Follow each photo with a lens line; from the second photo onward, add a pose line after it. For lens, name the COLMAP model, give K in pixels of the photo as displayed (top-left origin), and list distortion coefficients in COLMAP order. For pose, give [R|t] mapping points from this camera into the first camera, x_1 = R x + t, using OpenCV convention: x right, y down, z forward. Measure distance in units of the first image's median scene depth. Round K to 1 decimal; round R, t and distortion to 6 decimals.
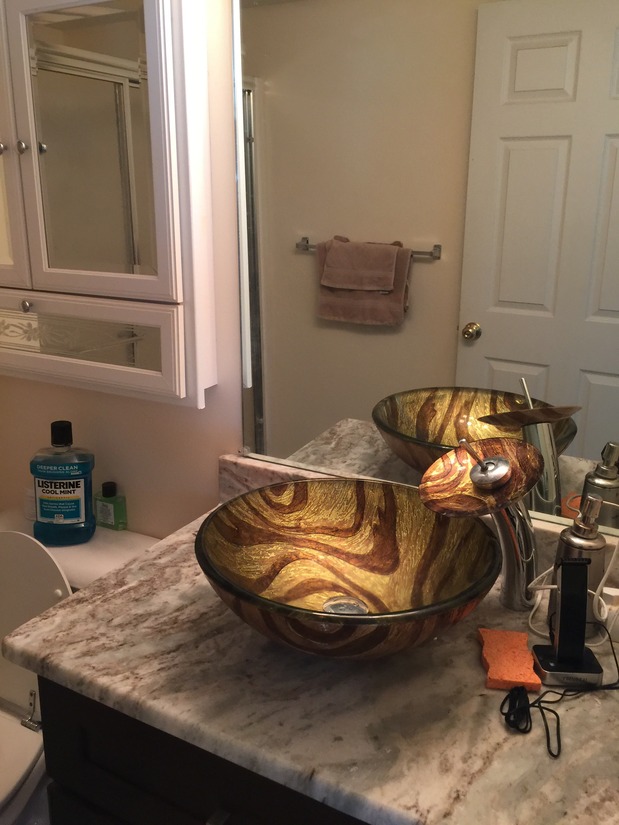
lens RADIAL K [[704.6, 0, 309.0], [0, 704.6, 410.9], [0, 0, 1]] dist [0.039802, -0.009068]
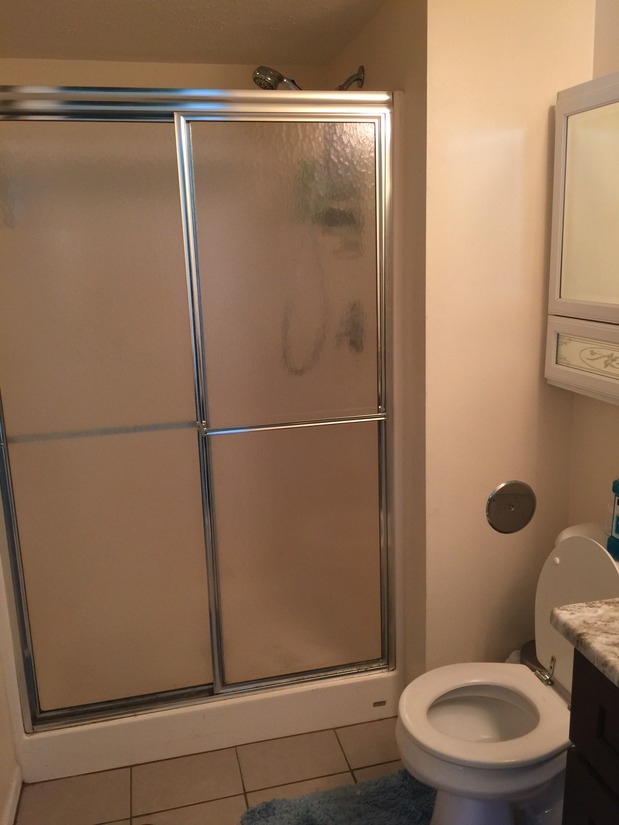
lens RADIAL K [[704.6, 0, 309.8], [0, 704.6, 412.0], [0, 0, 1]] dist [0.039802, -0.009068]
pose [[0.658056, 0.133283, -0.741079, 0.154212], [-0.171308, 0.984900, 0.025018, 0.028524], [0.733223, 0.110489, 0.670951, -0.161928]]
